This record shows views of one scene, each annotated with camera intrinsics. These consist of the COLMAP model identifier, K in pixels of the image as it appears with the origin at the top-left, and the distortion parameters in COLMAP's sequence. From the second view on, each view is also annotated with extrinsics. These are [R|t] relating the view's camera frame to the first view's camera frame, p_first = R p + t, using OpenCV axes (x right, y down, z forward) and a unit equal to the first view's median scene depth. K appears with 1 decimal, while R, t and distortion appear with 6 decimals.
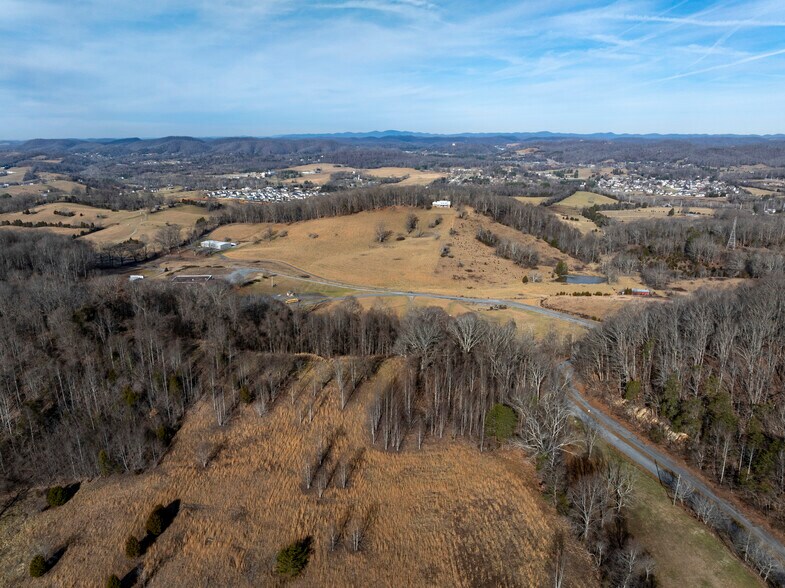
lens RADIAL K [[551.8, 0, 395.6], [0, 551.8, 292.9], [0, 0, 1]] dist [-0.036840, 0.000160]
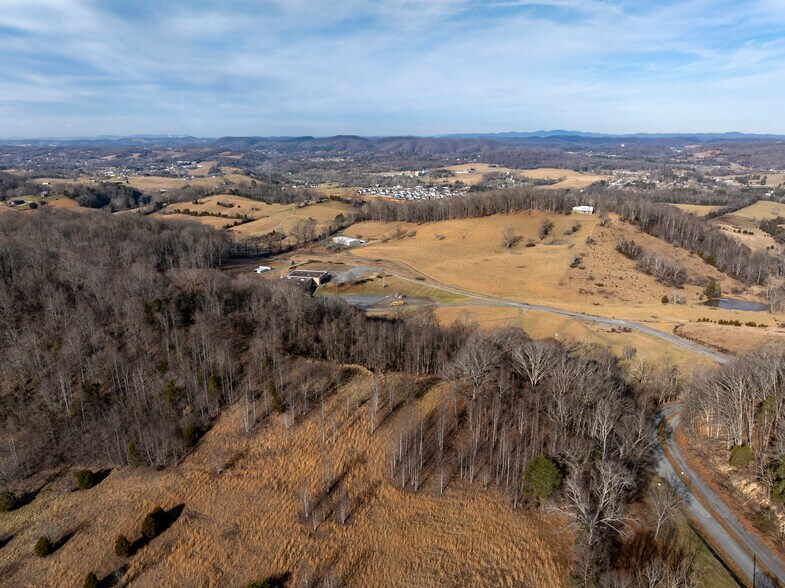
lens RADIAL K [[551.8, 0, 395.6], [0, 551.8, 292.9], [0, 0, 1]] dist [-0.036840, 0.000160]
pose [[0.959408, 0.076560, -0.271432, 0.039526], [-0.076358, 0.997016, 0.011320, -0.008052], [0.271489, 0.009865, 0.962391, 0.028605]]
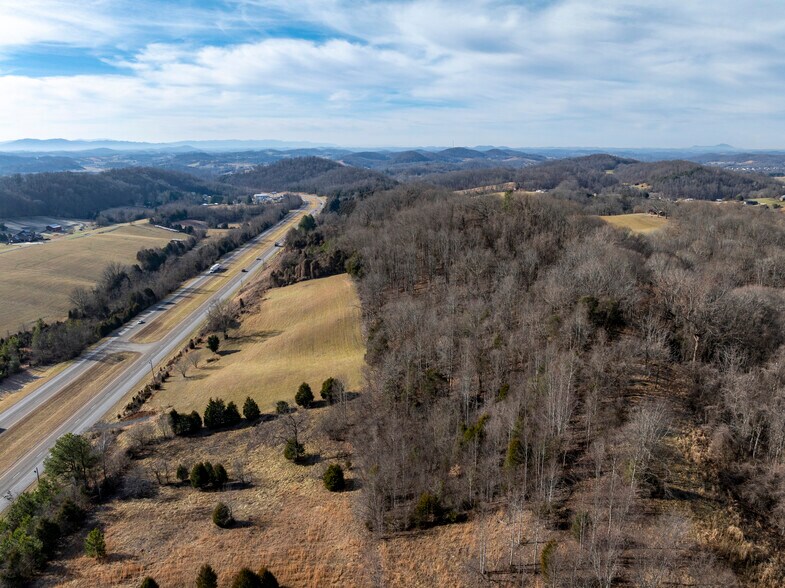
lens RADIAL K [[548.0, 0, 401.9], [0, 548.0, 327.2], [0, 0, 1]] dist [-0.085306, 0.088936]
pose [[0.047035, 0.311544, -0.949067, 0.013162], [-0.272987, 0.917958, 0.287803, -0.016419], [0.960867, 0.245546, 0.128224, 0.180621]]
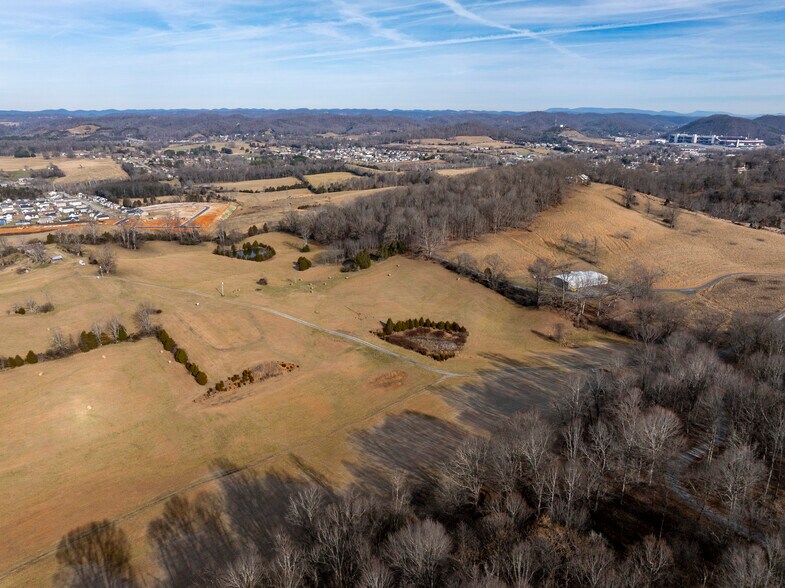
lens RADIAL K [[551.8, 0, 395.6], [0, 551.8, 292.9], [0, 0, 1]] dist [-0.036840, 0.000160]
pose [[0.604474, -0.244350, 0.758224, -0.714728], [0.215049, 0.966512, 0.140032, -0.161079], [-0.767049, 0.078410, 0.636779, 0.639445]]
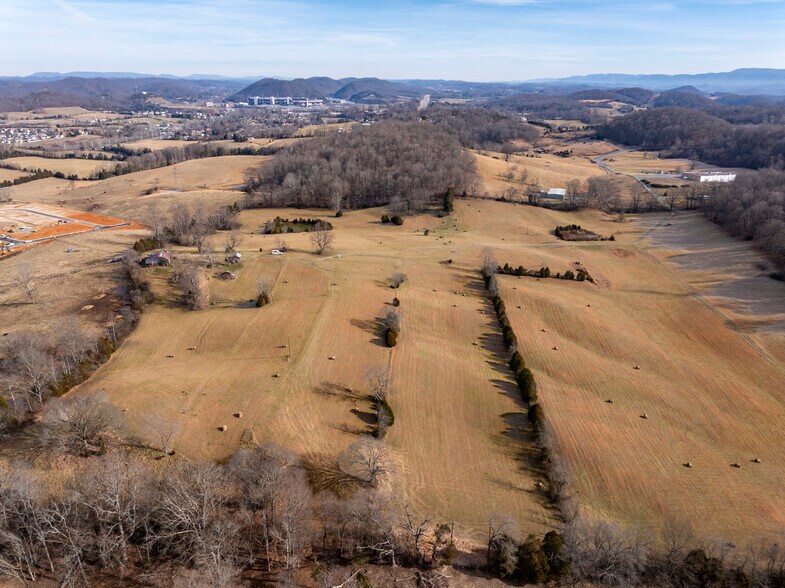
lens RADIAL K [[554.7, 0, 395.7], [0, 554.7, 283.8], [0, 0, 1]] dist [-0.040672, 0.001233]
pose [[-0.179030, -0.340778, 0.922940, -0.953404], [0.260600, 0.888163, 0.378488, -0.302738], [-0.948702, 0.308279, -0.070201, 1.107311]]
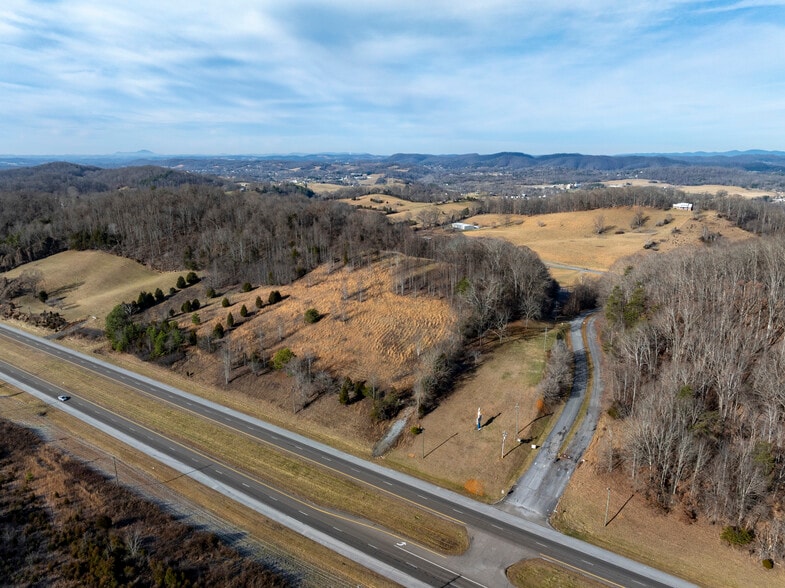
lens RADIAL K [[551.8, 0, 395.6], [0, 551.8, 292.9], [0, 0, 1]] dist [-0.036840, 0.000160]
pose [[0.833764, 0.133768, -0.535672, 0.184852], [-0.150929, 0.988473, 0.011923, 0.055078], [0.531092, 0.070907, 0.844342, -0.088671]]
